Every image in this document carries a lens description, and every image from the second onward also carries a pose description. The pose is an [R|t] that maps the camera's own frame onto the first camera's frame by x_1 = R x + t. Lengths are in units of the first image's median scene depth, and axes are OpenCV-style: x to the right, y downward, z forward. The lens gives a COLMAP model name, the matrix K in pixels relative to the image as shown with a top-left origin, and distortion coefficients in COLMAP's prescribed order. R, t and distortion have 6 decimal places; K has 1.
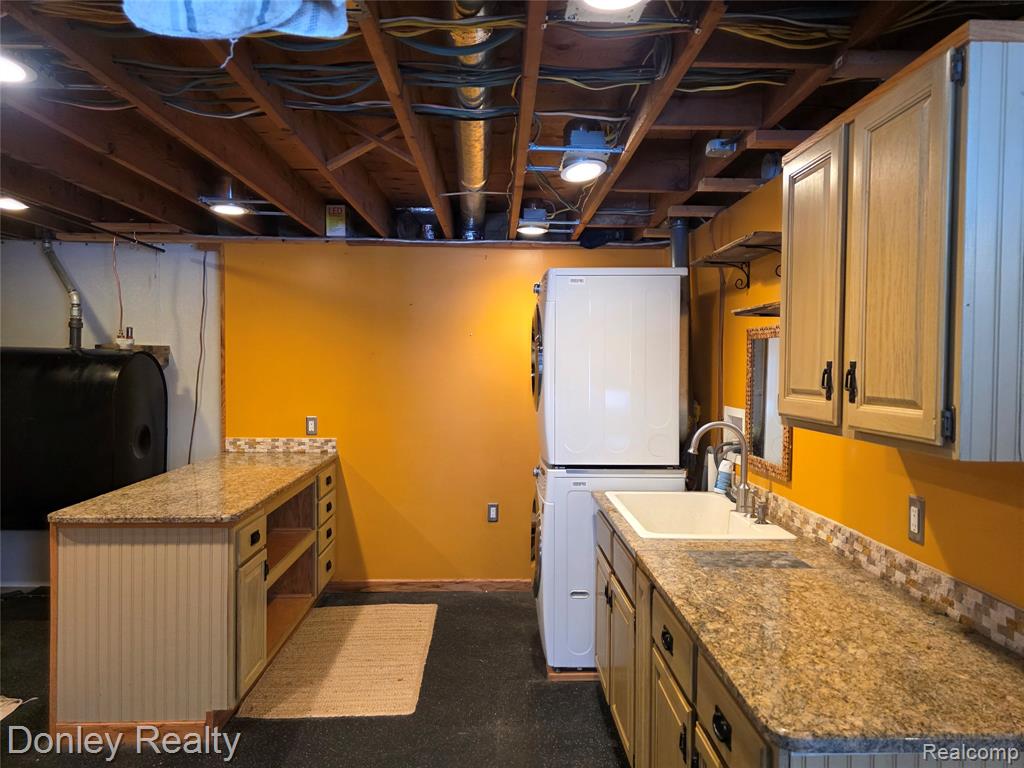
lens RADIAL K [[689.4, 0, 522.2], [0, 689.4, 385.8], [0, 0, 1]] dist [0.055118, -0.043981]
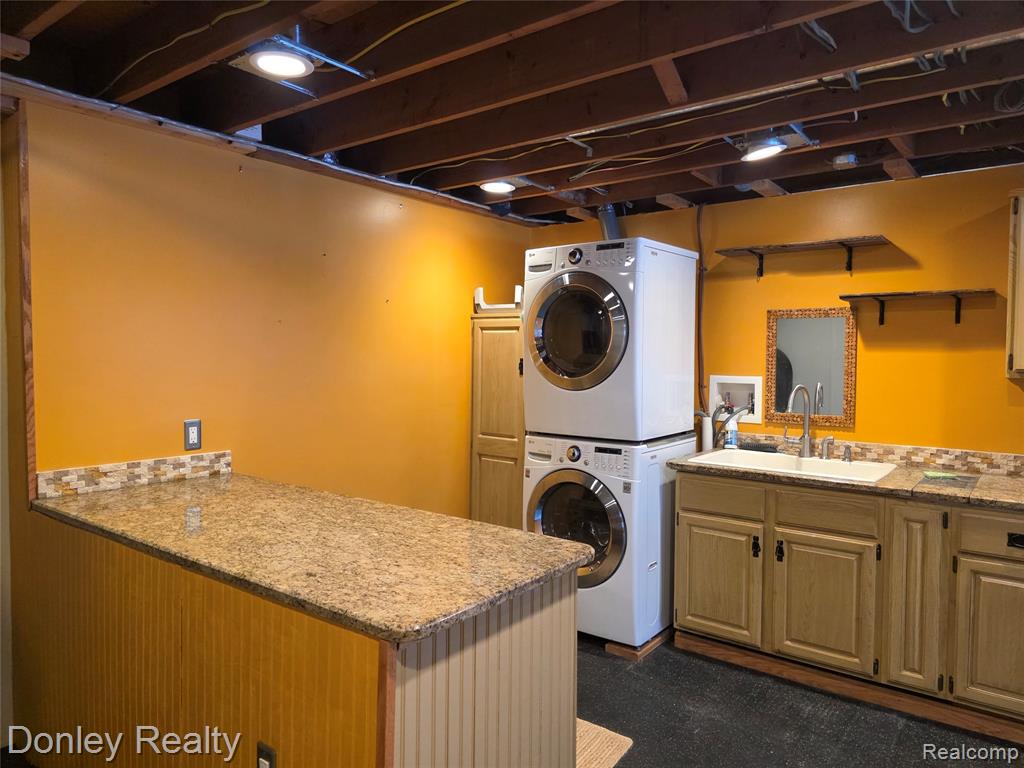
lens RADIAL K [[689.4, 0, 522.2], [0, 689.4, 385.8], [0, 0, 1]] dist [0.055118, -0.043981]
pose [[0.625776, -0.039184, 0.779018, -0.639453], [0.023351, 0.999231, 0.031502, 0.001912], [-0.779653, -0.001522, 0.626210, 0.407952]]
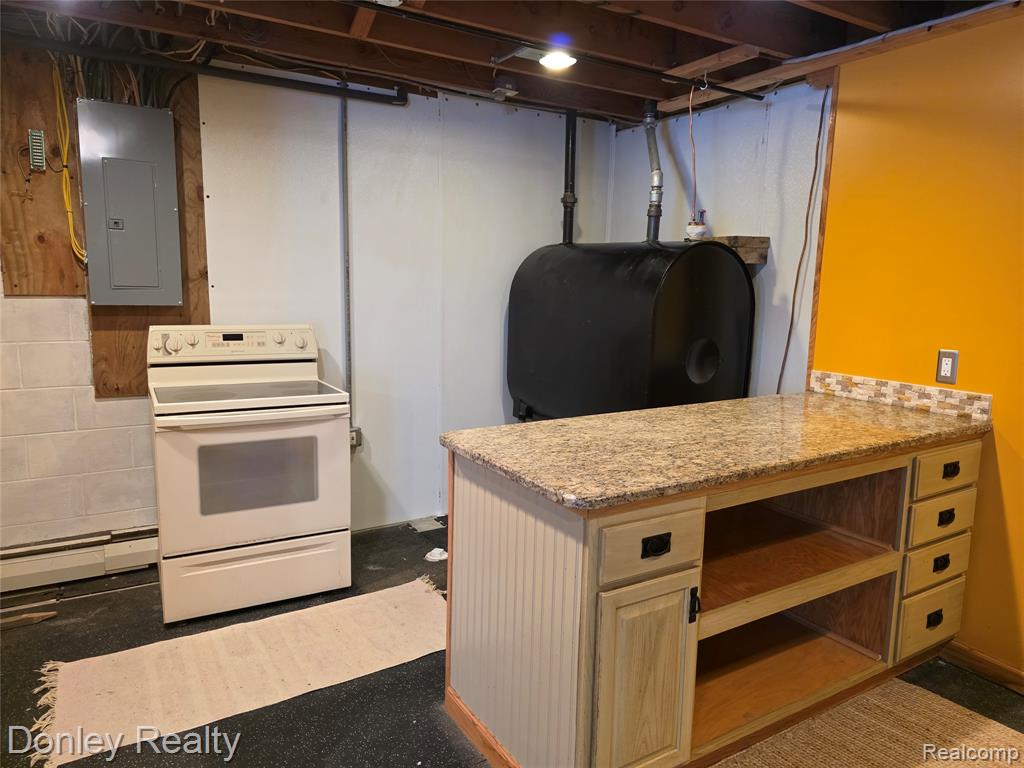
lens RADIAL K [[689.4, 0, 522.2], [0, 689.4, 385.8], [0, 0, 1]] dist [0.055118, -0.043981]
pose [[0.491507, 0.134698, -0.860394, 0.016861], [-0.047711, 0.990647, 0.127835, 0.018199], [0.869566, -0.021782, 0.493336, 0.448217]]
